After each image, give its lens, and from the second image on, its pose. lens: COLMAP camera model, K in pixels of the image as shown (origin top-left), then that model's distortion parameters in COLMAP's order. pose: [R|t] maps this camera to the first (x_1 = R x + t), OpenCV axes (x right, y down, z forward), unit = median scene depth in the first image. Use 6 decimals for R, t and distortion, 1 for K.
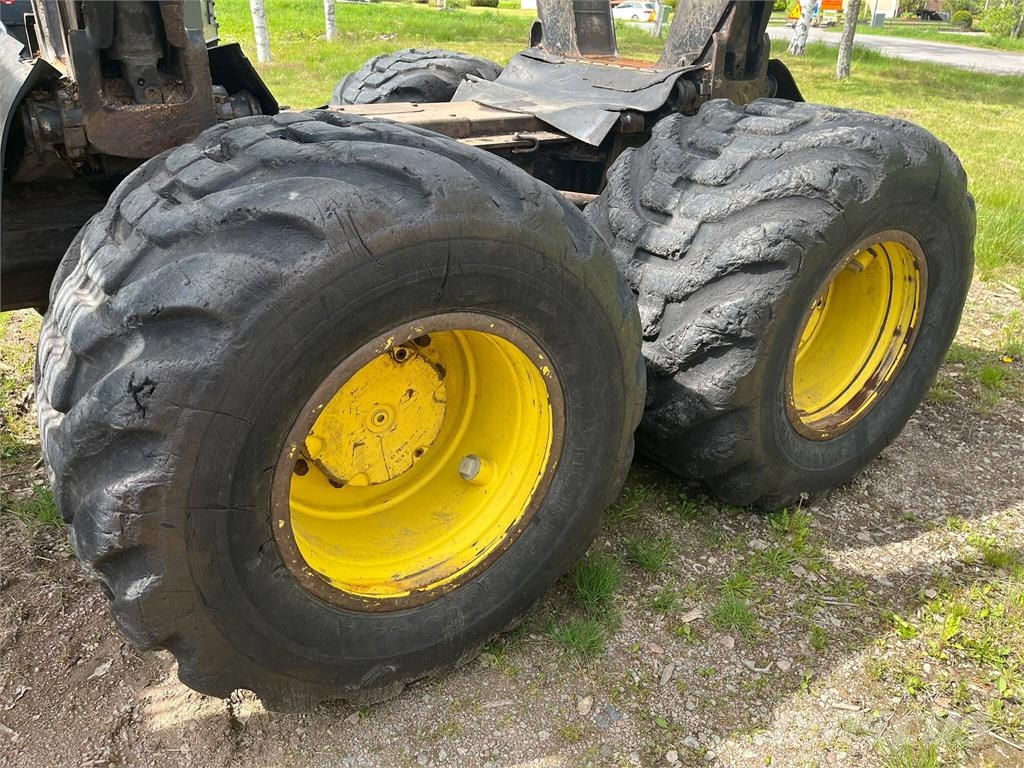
lens RADIAL K [[770.2, 0, 514.6], [0, 770.2, 380.5], [0, 0, 1]] dist [0.075090, -0.105971]
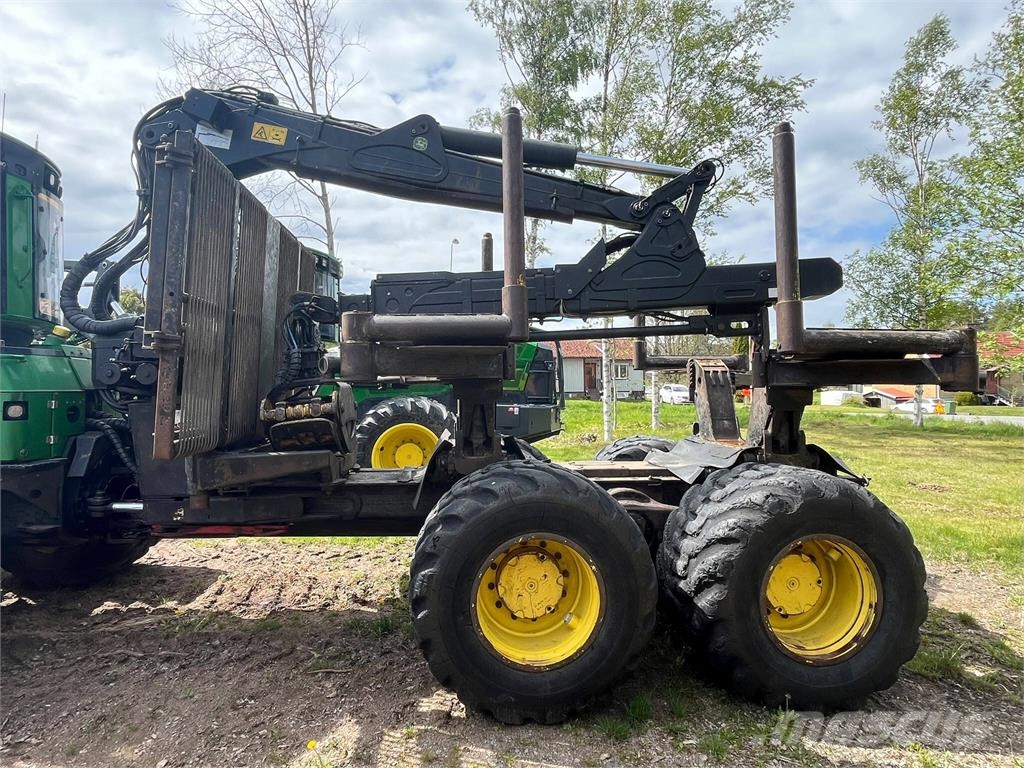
lens RADIAL K [[598.1, 0, 493.6], [0, 598.1, 379.8], [0, 0, 1]] dist [-0.004938, -0.000479]
pose [[0.866040, -0.039123, -0.498443, 0.577083], [-0.199691, 0.886899, -0.416574, 0.242622], [0.458366, 0.460304, 0.760277, -0.619844]]
